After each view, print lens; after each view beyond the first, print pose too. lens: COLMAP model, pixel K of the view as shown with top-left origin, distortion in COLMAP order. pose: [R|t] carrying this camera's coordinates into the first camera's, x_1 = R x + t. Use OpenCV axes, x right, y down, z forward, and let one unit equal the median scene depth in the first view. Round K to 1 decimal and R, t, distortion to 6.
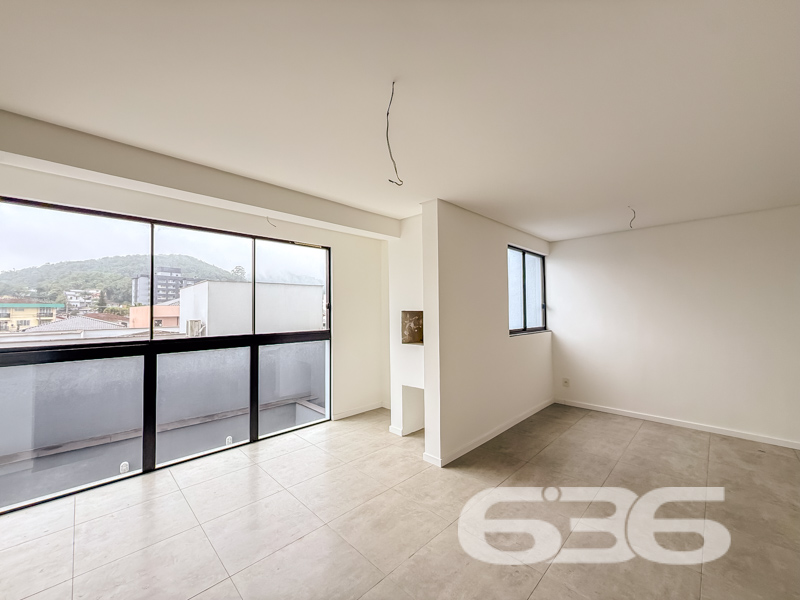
lens RADIAL K [[317.4, 0, 398.3], [0, 317.4, 300.9], [0, 0, 1]] dist [-0.000614, 0.000269]
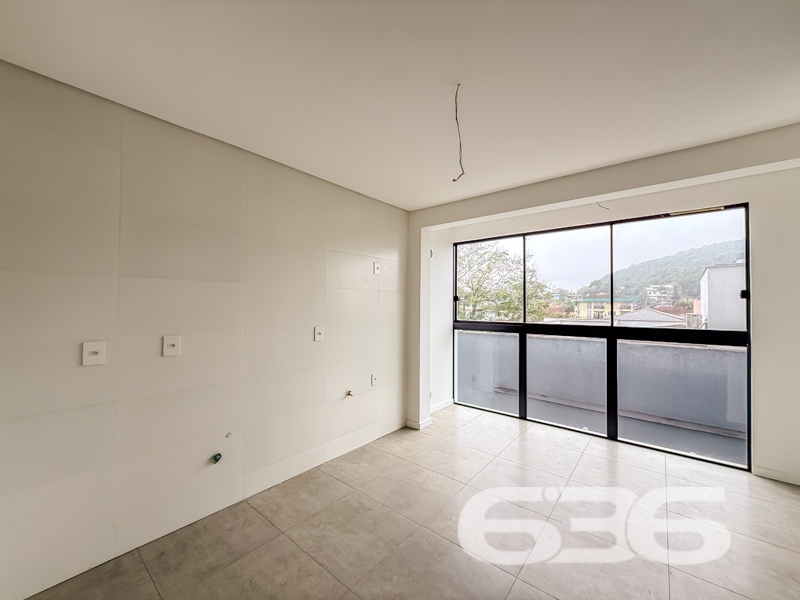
lens RADIAL K [[317.4, 0, 398.3], [0, 317.4, 300.9], [0, 0, 1]] dist [-0.000614, 0.000269]
pose [[0.092810, -0.005691, -0.995668, 0.357319], [0.025522, 0.999669, -0.003335, 0.013956], [0.995357, -0.025101, 0.092924, 0.235963]]
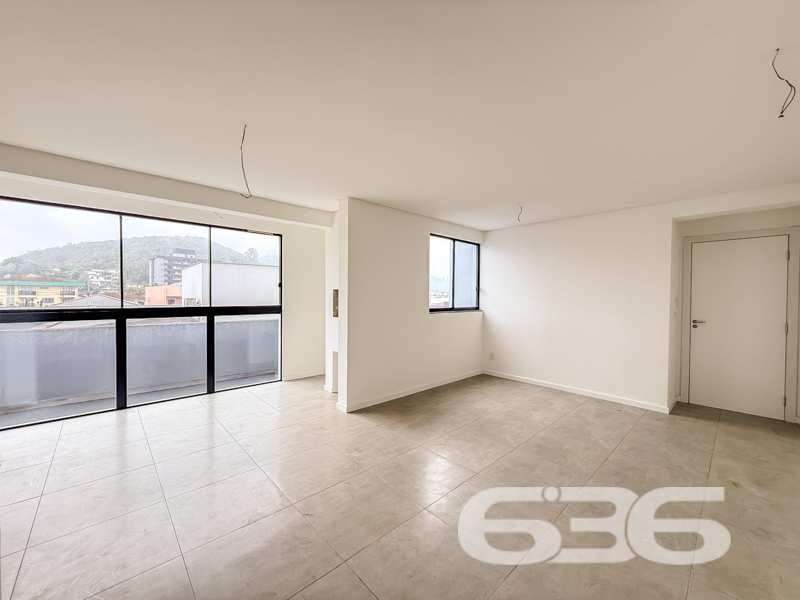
lens RADIAL K [[317.4, 0, 398.3], [0, 317.4, 300.9], [0, 0, 1]] dist [-0.000614, 0.000269]
pose [[0.999238, 0.017949, -0.034657, 0.258297], [-0.016233, 0.998658, 0.049179, 0.010100], [0.035494, -0.048579, 0.998189, -0.159173]]
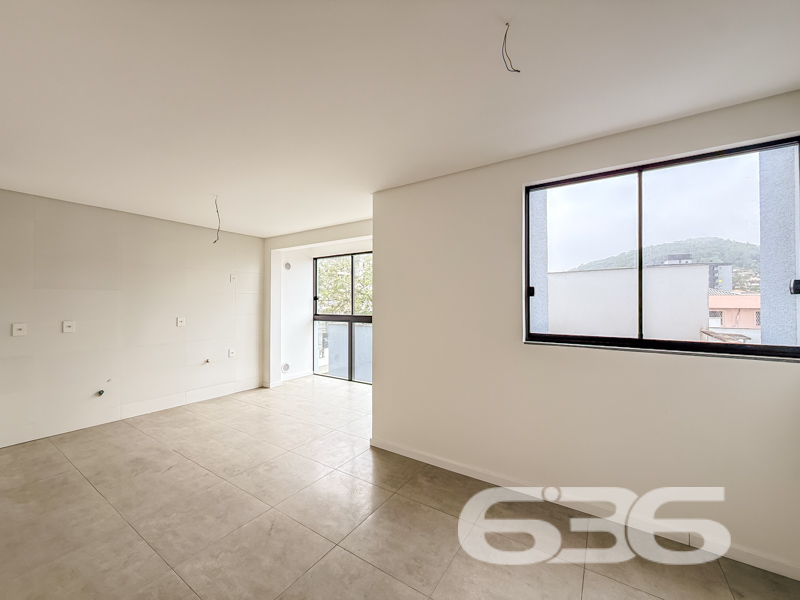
lens RADIAL K [[317.4, 0, 398.3], [0, 317.4, 300.9], [0, 0, 1]] dist [-0.000614, 0.000269]
pose [[0.201090, 0.000802, -0.979573, 0.829772], [0.028853, 0.999561, 0.006741, 0.021141], [0.979148, -0.029619, 0.200978, 0.611355]]
